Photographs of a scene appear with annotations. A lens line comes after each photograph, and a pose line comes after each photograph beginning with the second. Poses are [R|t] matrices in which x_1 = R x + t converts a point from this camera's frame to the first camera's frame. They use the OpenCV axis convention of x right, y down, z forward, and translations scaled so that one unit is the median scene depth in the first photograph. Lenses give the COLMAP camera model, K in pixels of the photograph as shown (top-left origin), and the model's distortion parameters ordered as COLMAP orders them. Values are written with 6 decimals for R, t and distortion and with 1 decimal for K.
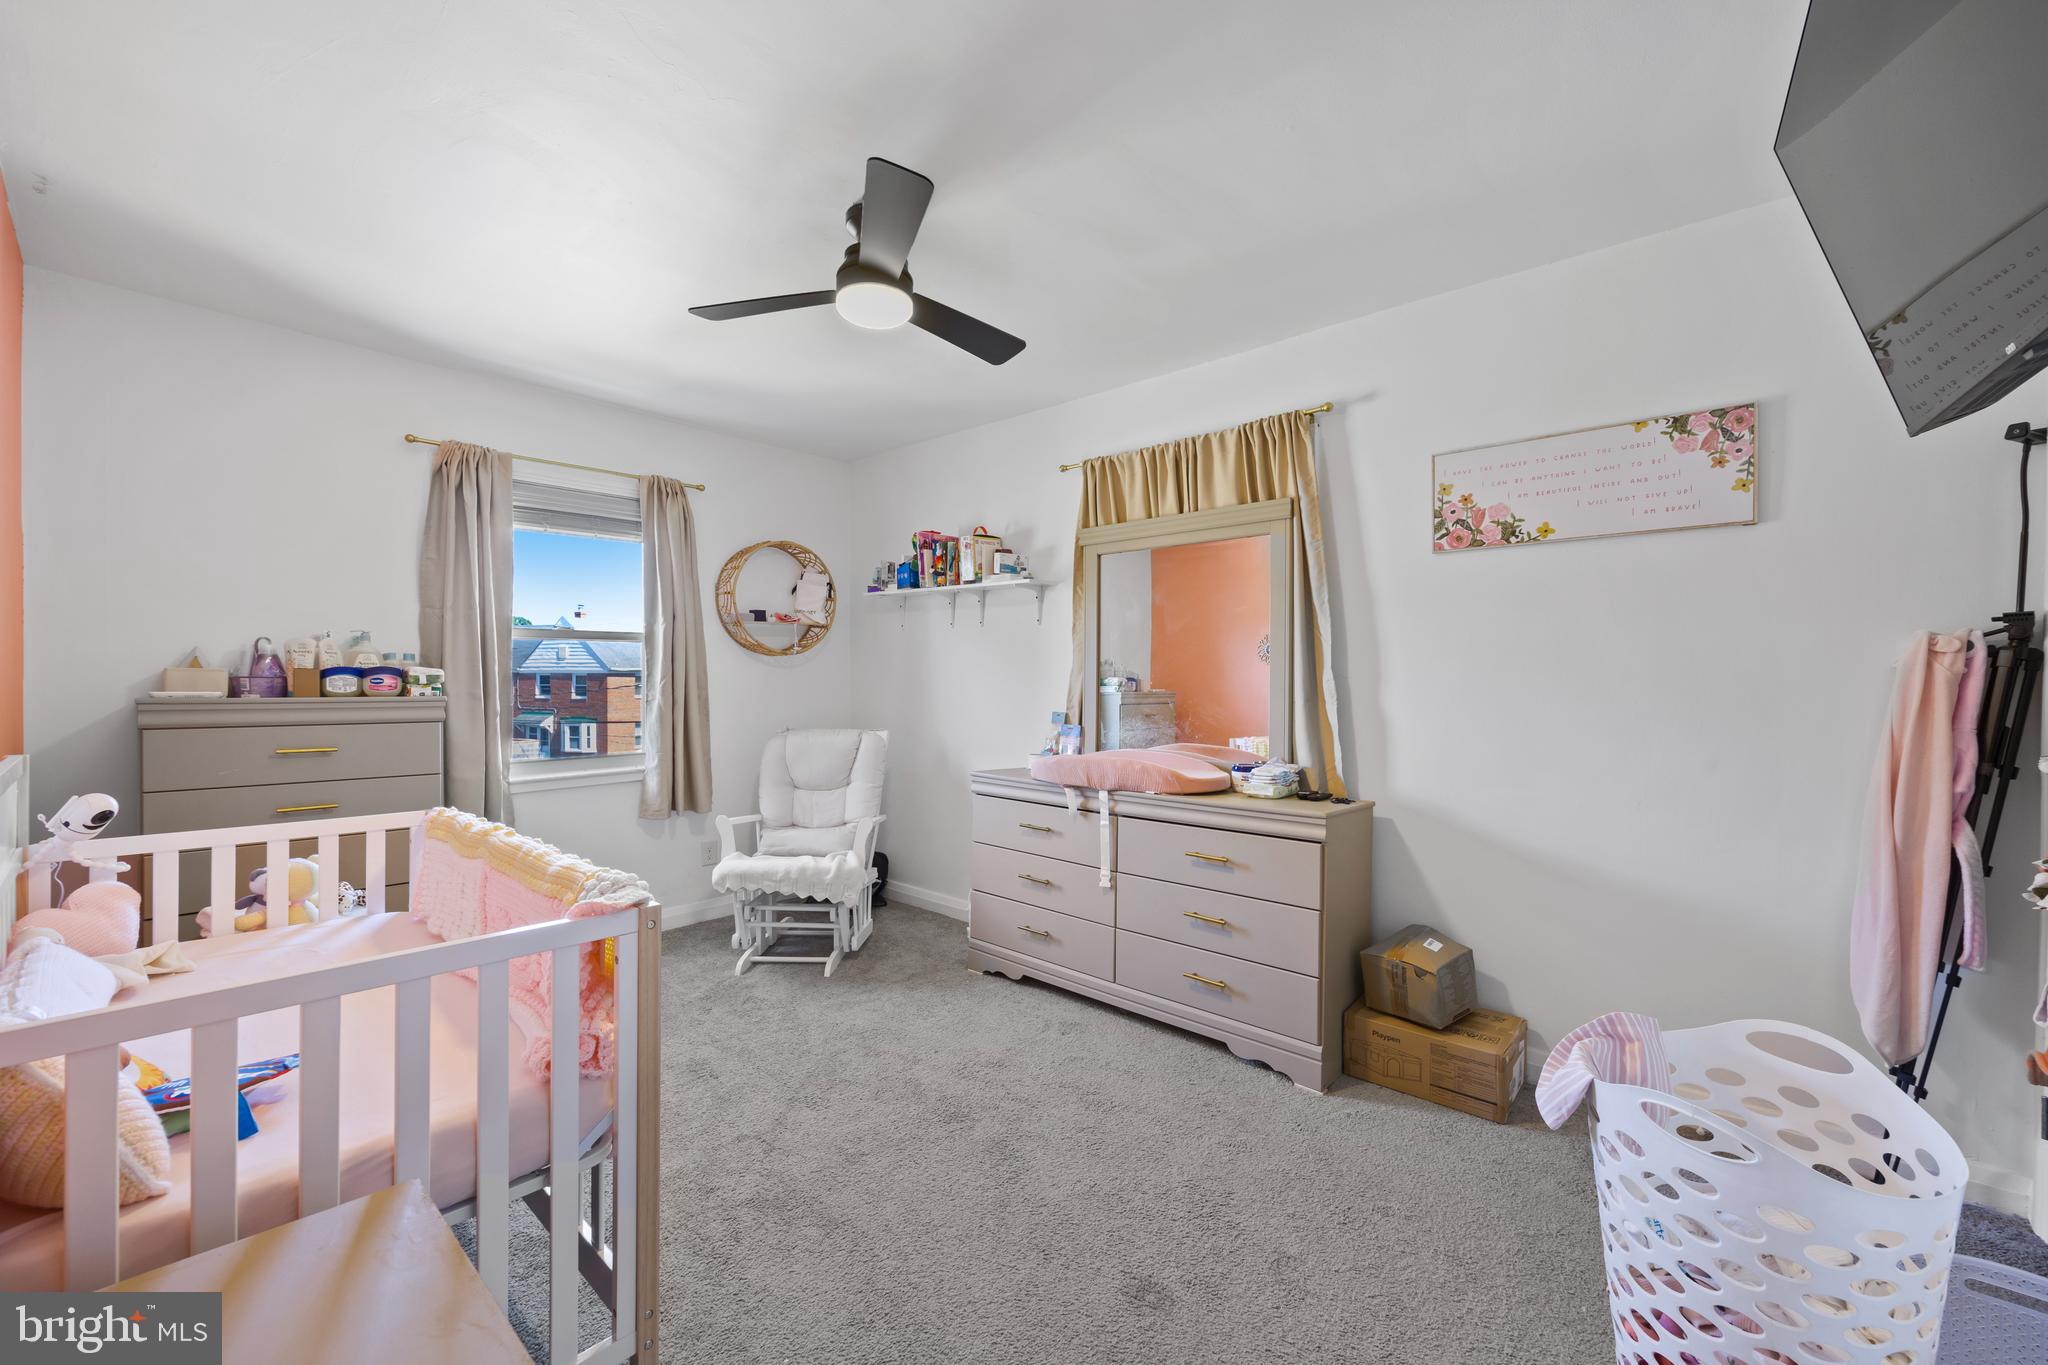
lens RADIAL K [[806.9, 0, 1017.4], [0, 806.9, 669.3], [0, 0, 1]] dist [-0.017956, 0.000211]
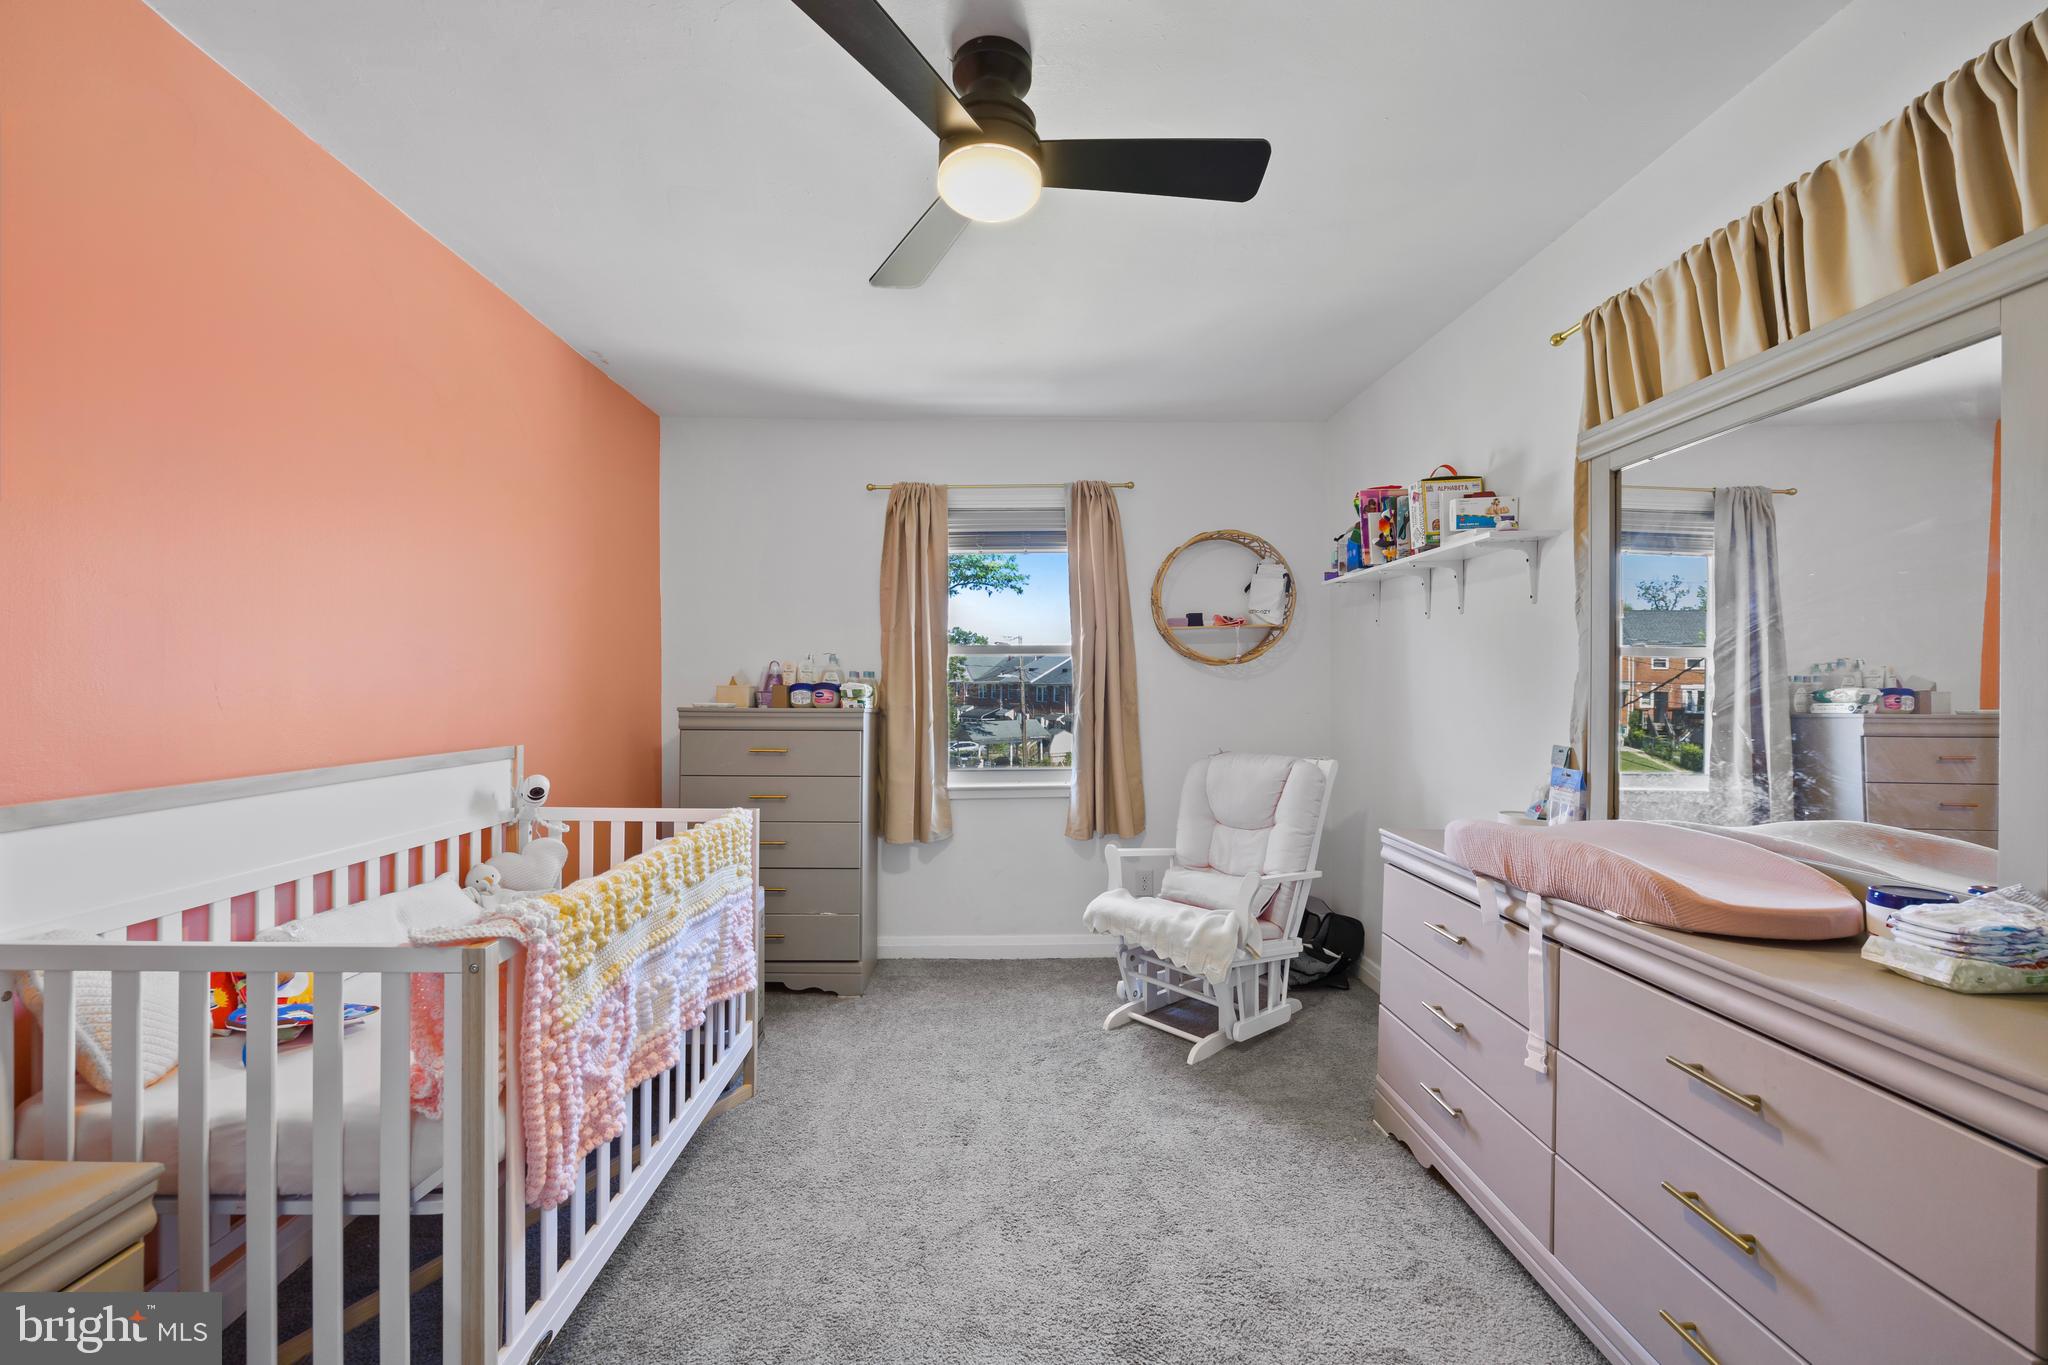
lens RADIAL K [[815.9, 0, 1020.1], [0, 815.9, 683.3], [0, 0, 1]] dist [-0.004399, 0.000689]
pose [[0.685211, -0.010908, -0.728263, 0.234854], [0.010598, 0.999931, -0.005006, 0.005503], [0.728267, -0.004289, 0.685280, 0.312133]]
